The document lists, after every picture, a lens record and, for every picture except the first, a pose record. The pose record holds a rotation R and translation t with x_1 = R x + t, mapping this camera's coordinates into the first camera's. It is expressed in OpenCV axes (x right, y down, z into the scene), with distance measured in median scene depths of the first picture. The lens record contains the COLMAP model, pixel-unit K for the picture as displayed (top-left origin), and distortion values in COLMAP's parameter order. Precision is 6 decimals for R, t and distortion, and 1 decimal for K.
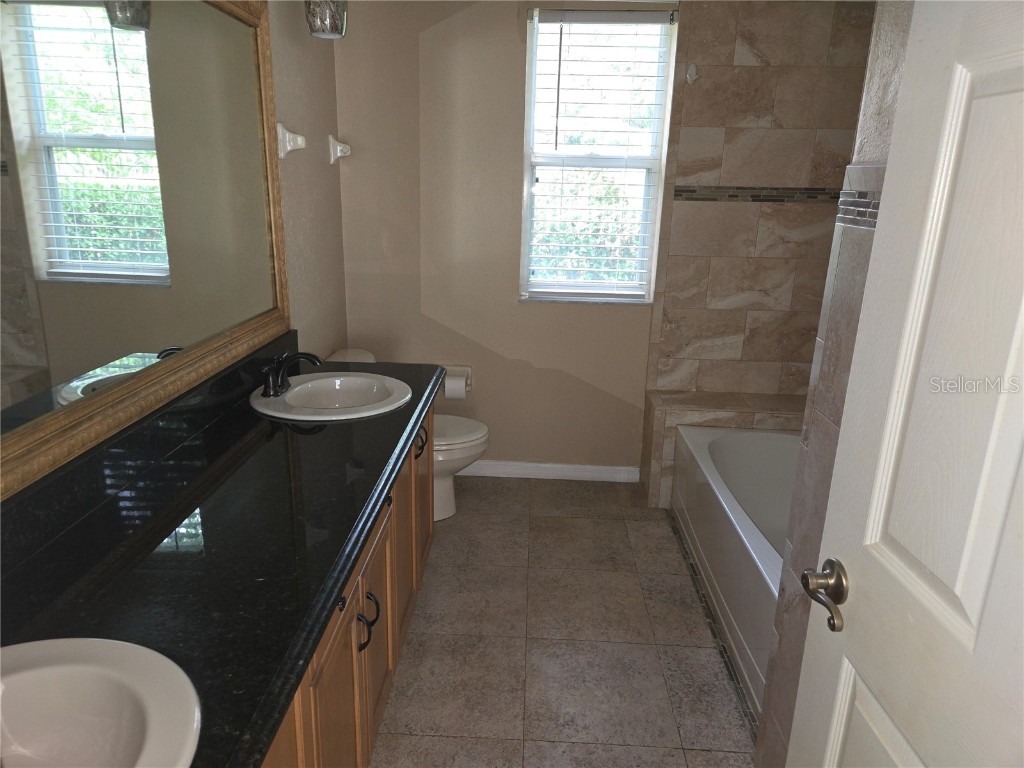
lens RADIAL K [[690.6, 0, 529.9], [0, 690.6, 377.8], [0, 0, 1]] dist [0.088237, -0.093597]
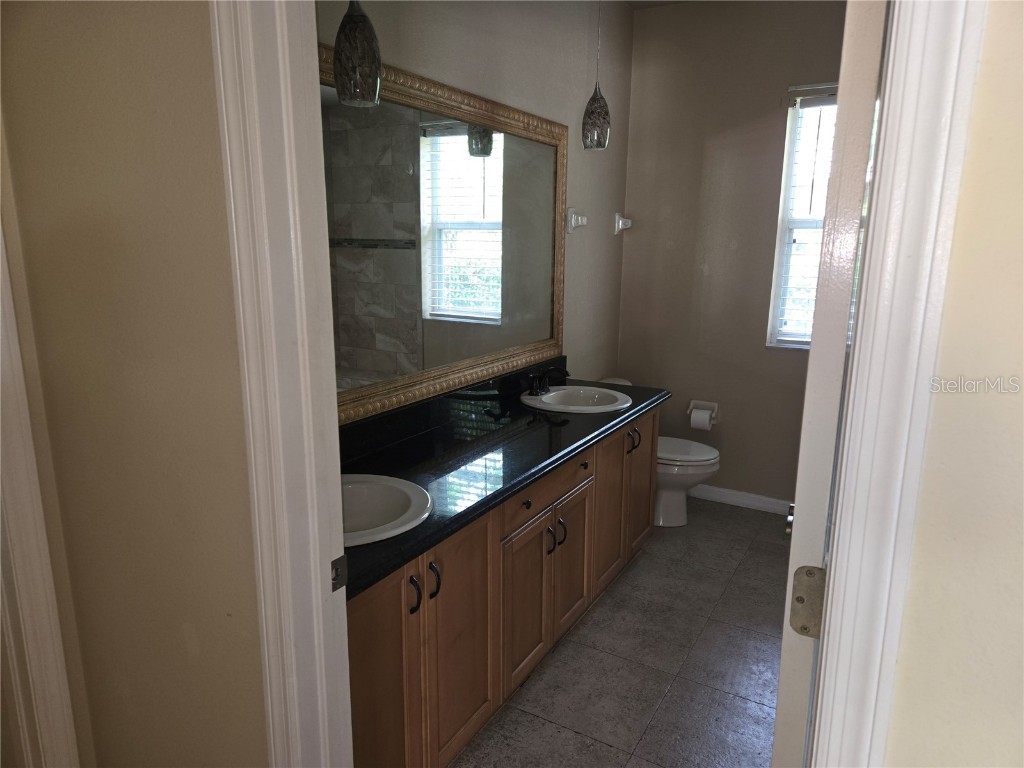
lens RADIAL K [[691.0, 0, 512.0], [0, 691.0, 384.0], [0, 0, 1]] dist [0.043004, -0.000737]
pose [[0.873318, 0.073970, -0.481502, 0.183354], [-0.112230, 0.992367, -0.051104, 0.054411], [0.474047, 0.098669, 0.874954, -0.181972]]
